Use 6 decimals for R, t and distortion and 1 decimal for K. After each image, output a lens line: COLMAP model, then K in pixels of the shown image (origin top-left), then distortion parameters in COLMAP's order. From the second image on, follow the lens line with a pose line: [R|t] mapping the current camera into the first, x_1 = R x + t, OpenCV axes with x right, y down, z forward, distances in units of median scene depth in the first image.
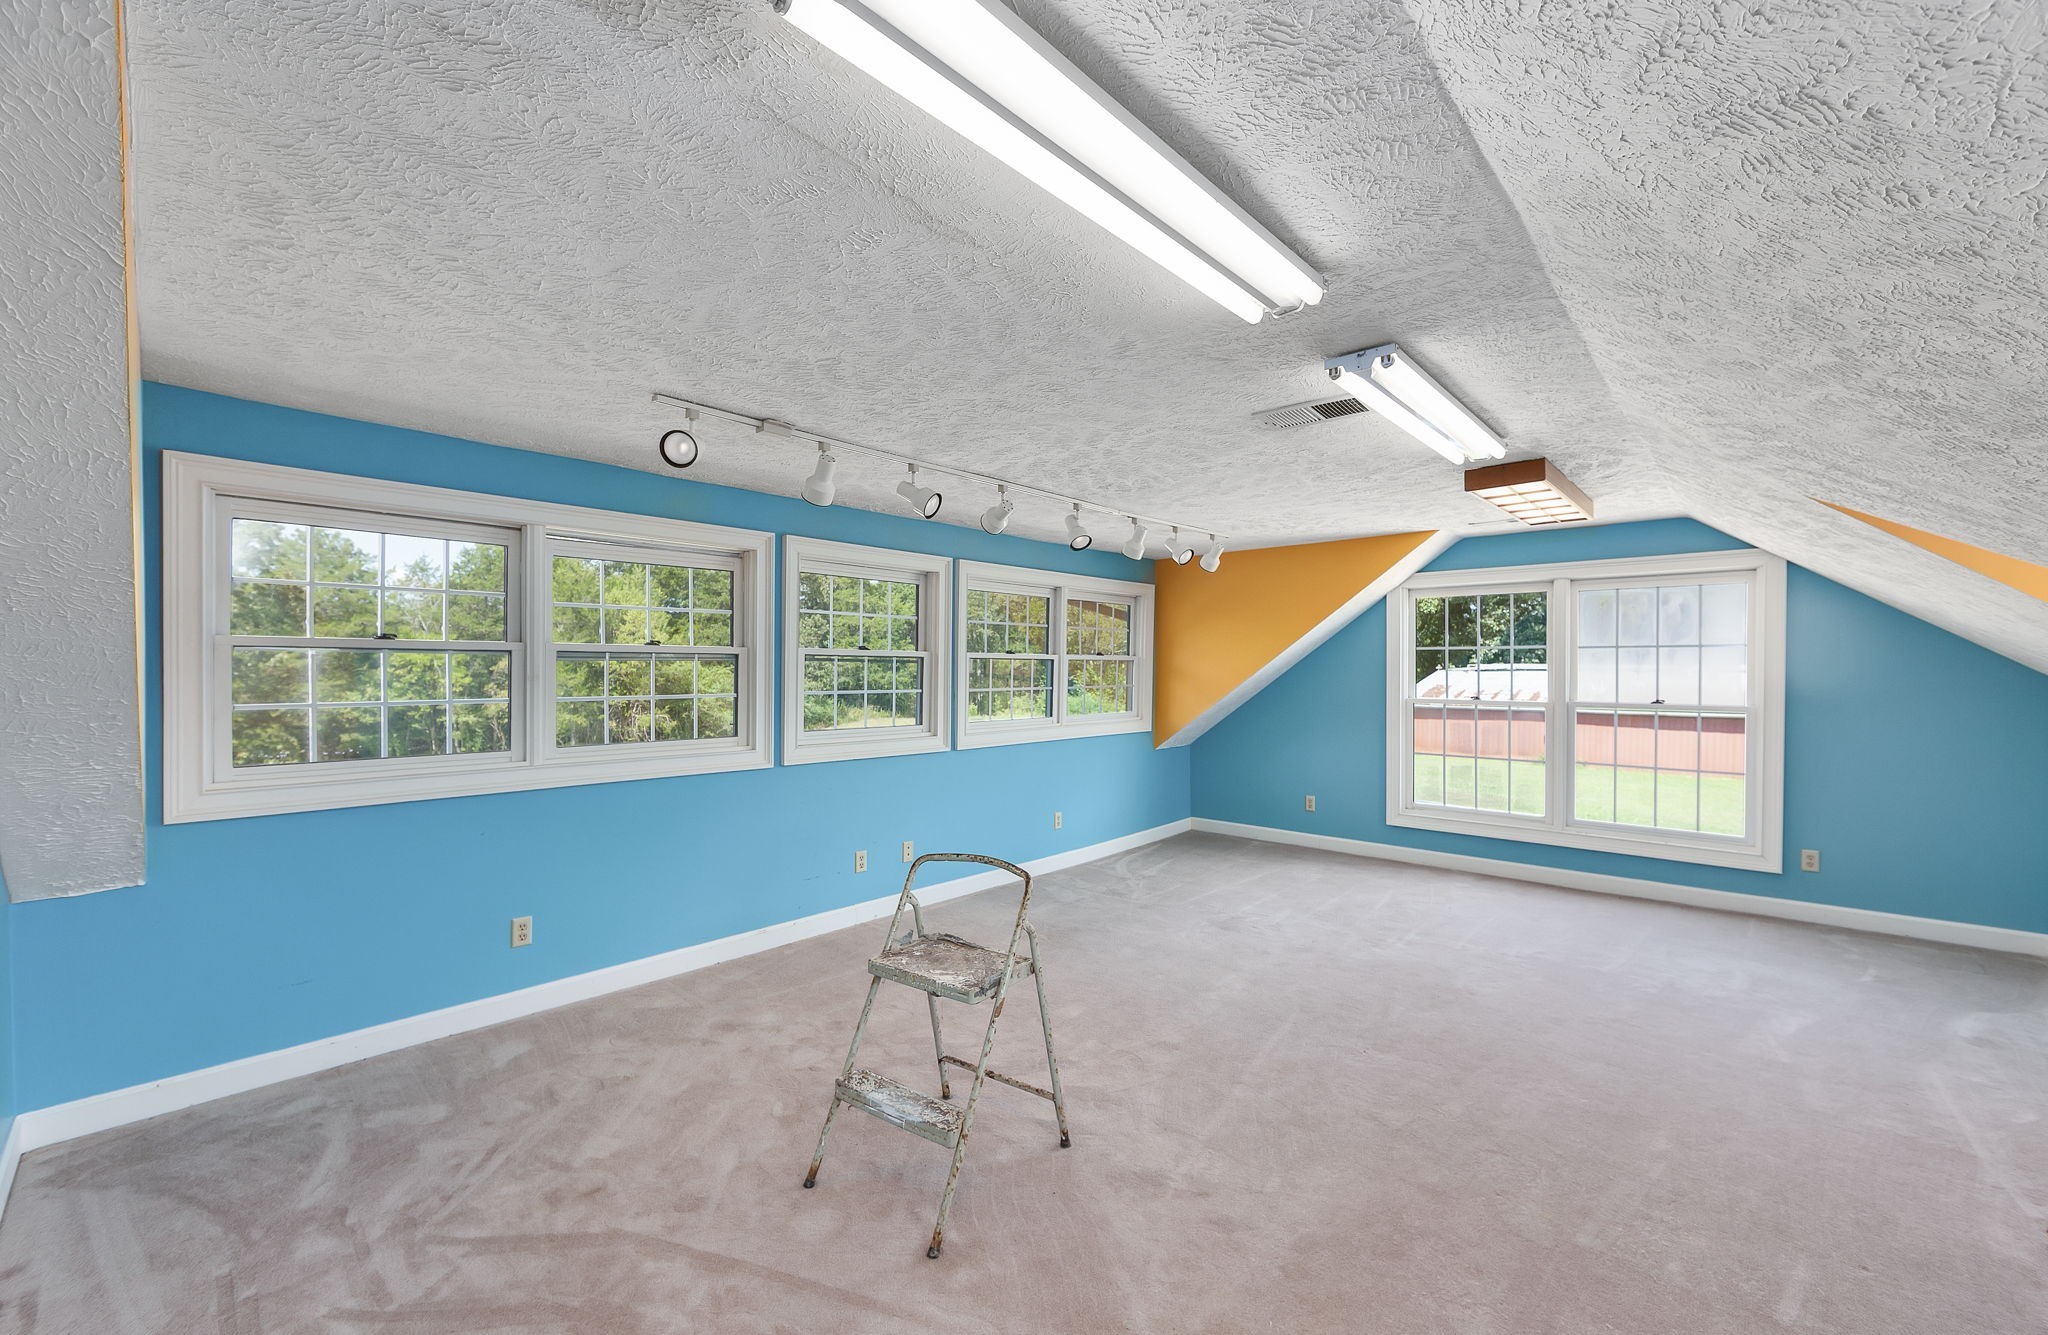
lens RADIAL K [[819.6, 0, 1023.4], [0, 819.6, 681.4], [0, 0, 1]] dist [0.087637, 0.000009]
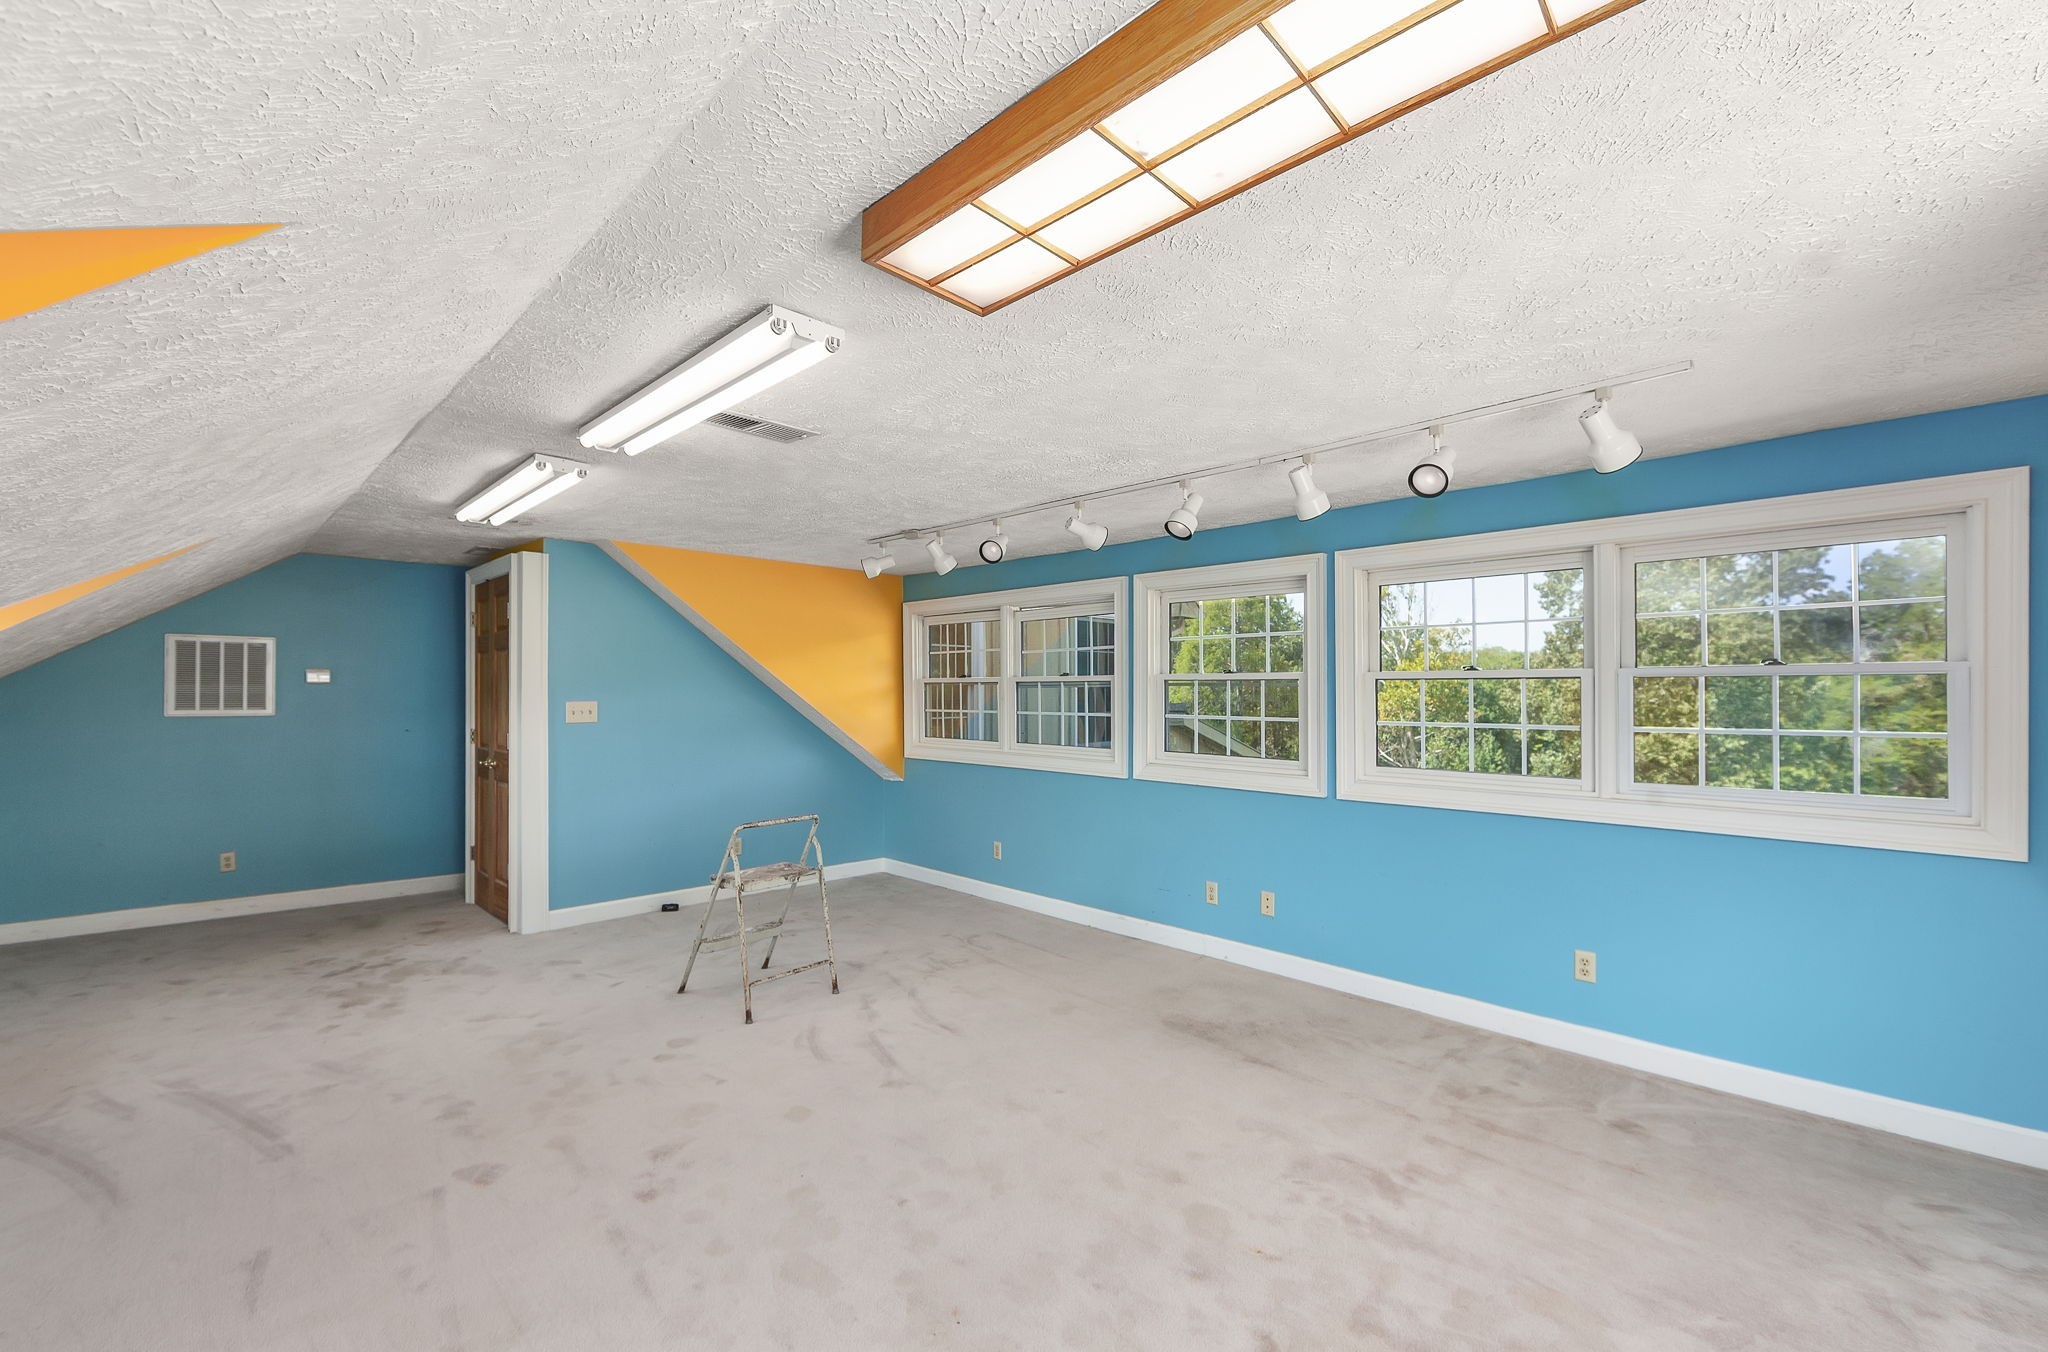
lens RADIAL K [[826.8, 0, 1026.6], [0, 826.8, 685.1], [0, 0, 1]] dist [-0.000203, 0.000007]
pose [[-0.027878, -0.011501, -0.999545, 0.648874], [-0.016959, 0.999795, -0.011030, -0.008223], [0.999467, 0.016644, -0.028067, 0.675230]]
